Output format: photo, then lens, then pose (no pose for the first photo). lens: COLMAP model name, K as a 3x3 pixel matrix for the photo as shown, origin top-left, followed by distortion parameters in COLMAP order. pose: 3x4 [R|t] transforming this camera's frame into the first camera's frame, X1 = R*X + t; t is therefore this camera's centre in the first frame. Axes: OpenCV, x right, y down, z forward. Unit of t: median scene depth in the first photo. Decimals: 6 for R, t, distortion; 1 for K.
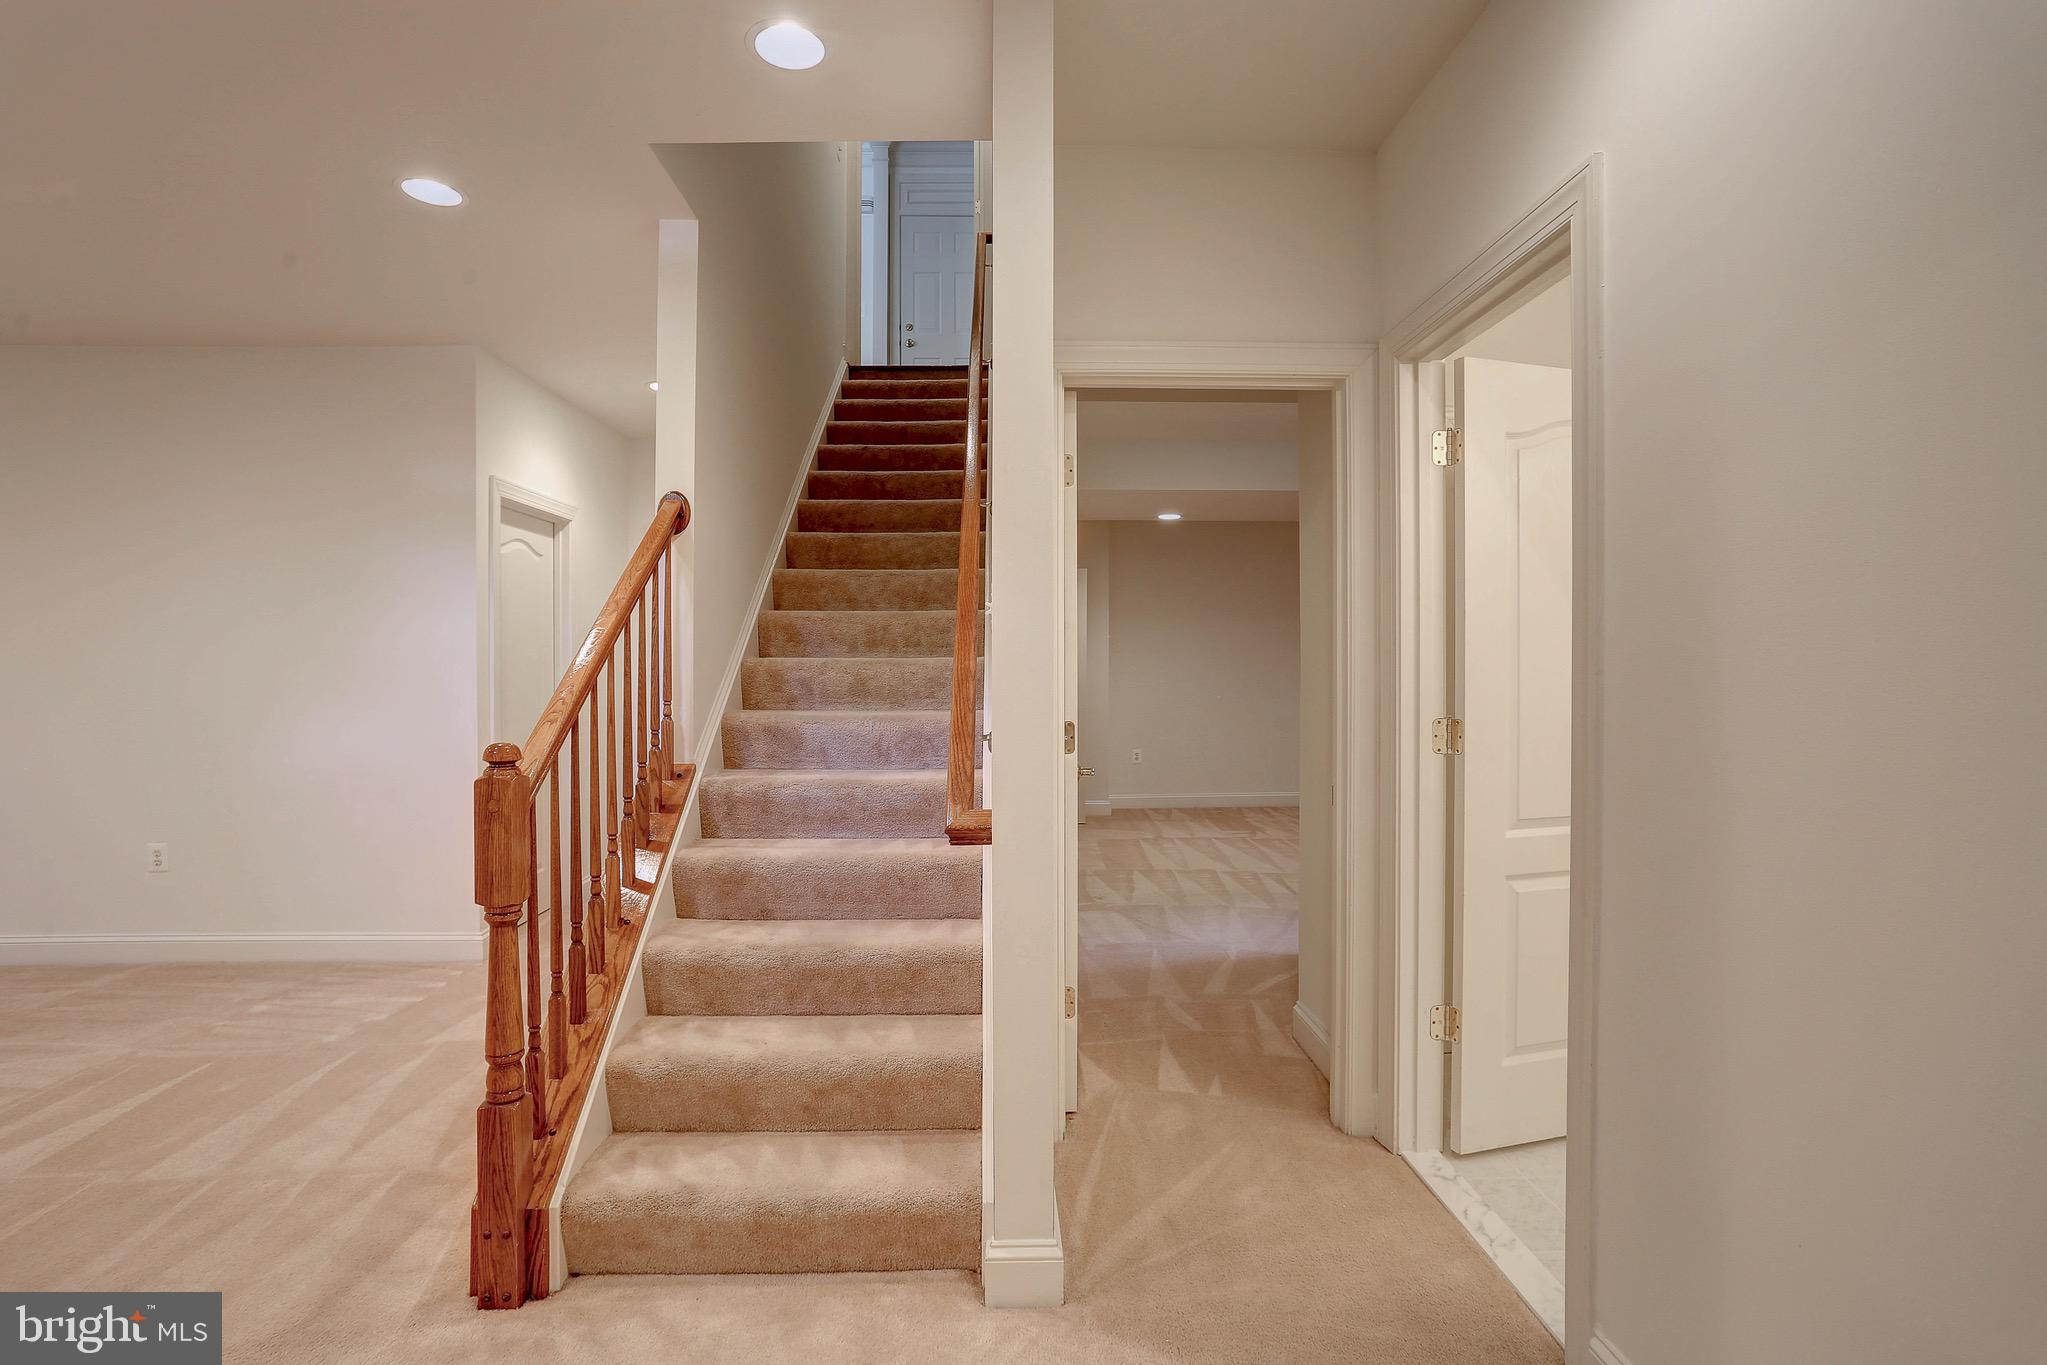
lens RADIAL K [[998.5, 0, 1032.0], [0, 998.5, 668.9], [0, 0, 1]] dist [-0.054982, 0.028857]
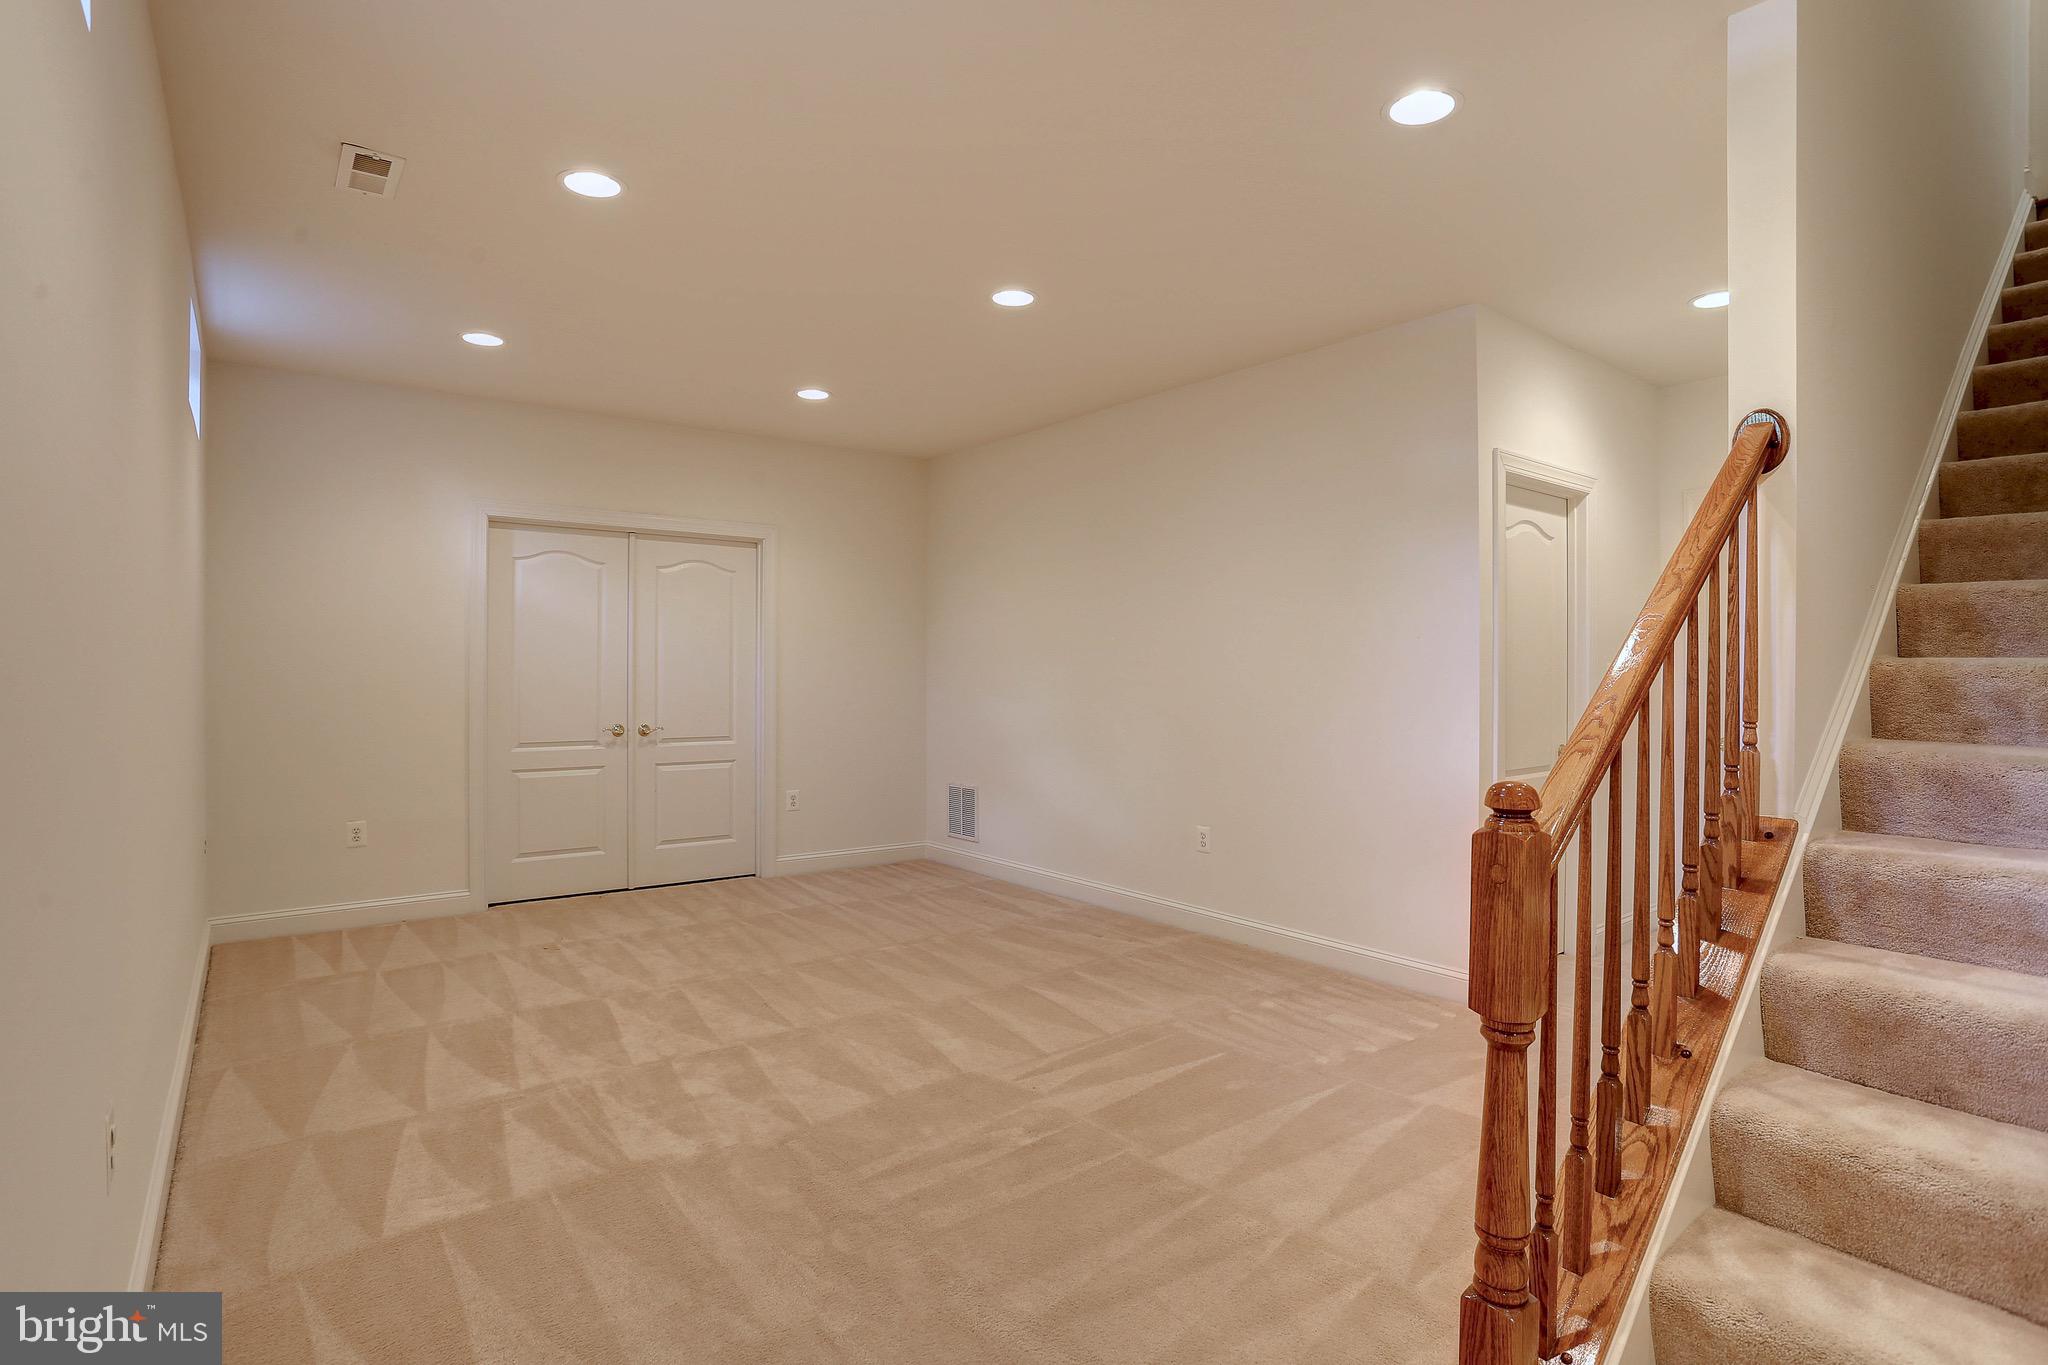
lens RADIAL K [[1011.4, 0, 1024.0], [0, 1011.4, 682.5], [0, 0, 1]] dist [-0.051750, 0.020821]
pose [[0.589078, 0.012702, -0.807976, -0.130744], [-0.004589, 0.999913, 0.012373, -0.000883], [0.808063, -0.003581, 0.589085, 0.233441]]
